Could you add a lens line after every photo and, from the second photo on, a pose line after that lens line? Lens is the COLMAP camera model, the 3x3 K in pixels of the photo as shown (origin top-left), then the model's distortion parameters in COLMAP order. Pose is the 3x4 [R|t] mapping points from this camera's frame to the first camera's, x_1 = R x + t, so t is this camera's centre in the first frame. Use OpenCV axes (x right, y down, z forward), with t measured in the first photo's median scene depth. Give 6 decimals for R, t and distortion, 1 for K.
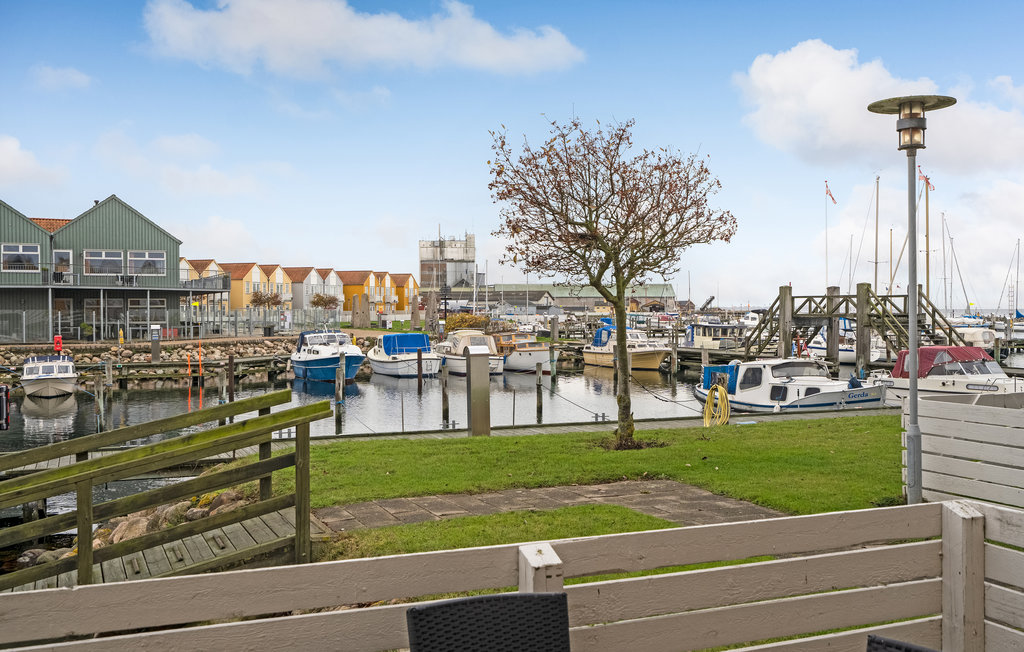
lens RADIAL K [[1031.7, 0, 501.8], [0, 1031.7, 326.2], [0, 0, 1]] dist [0.018596, 0.000000]
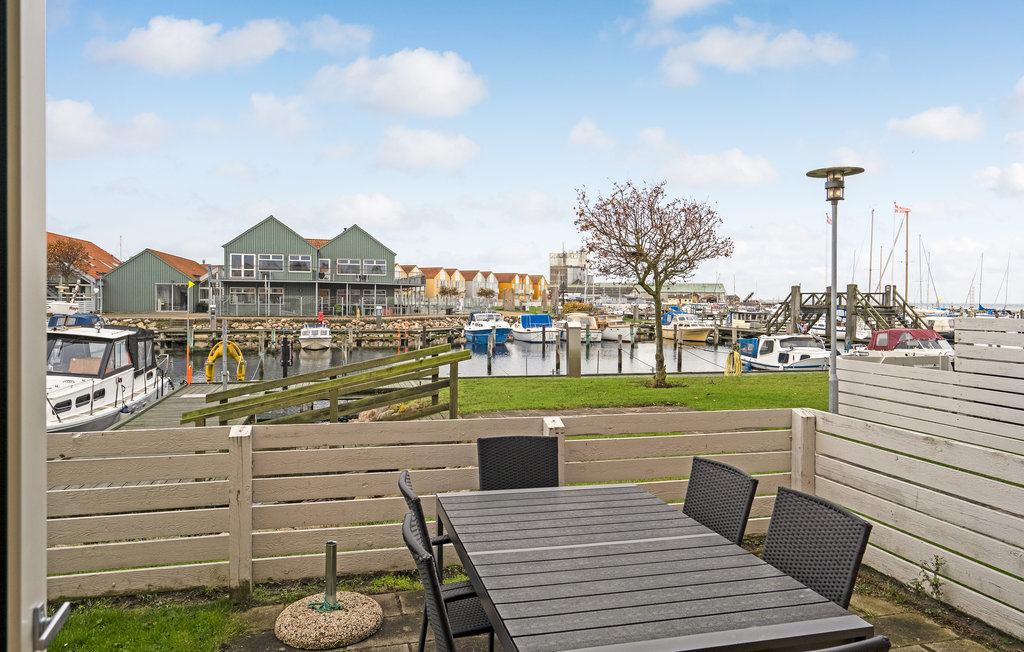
lens RADIAL K [[687.6, 0, 505.1], [0, 687.6, 308.9], [0, 0, 1]] dist [0.025394, 0.003469]
pose [[0.989560, 0.014686, -0.143371, 0.011038], [-0.014971, 0.999888, -0.000907, 0.000733], [0.143341, 0.003044, 0.989669, -0.025983]]
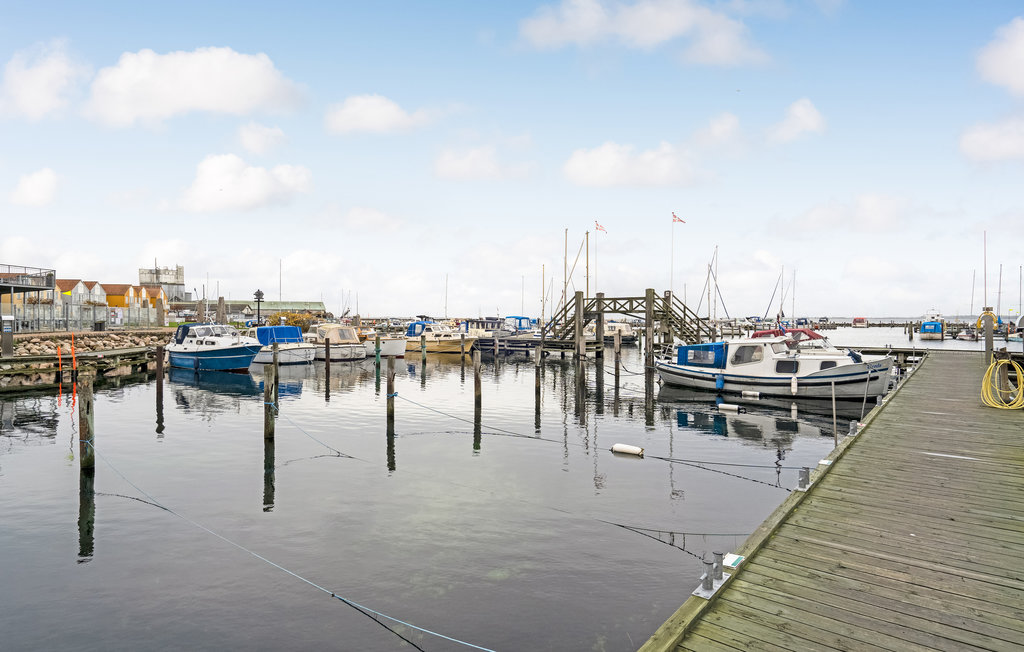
lens RADIAL K [[587.6, 0, 512.7], [0, 587.6, 321.9], [0, 0, 1]] dist [0.002632, 0.000216]
pose [[0.875963, 0.001034, 0.482377, -0.237293], [0.004290, 0.999941, -0.009933, 0.013401], [-0.482360, 0.010770, 0.875907, 0.403517]]
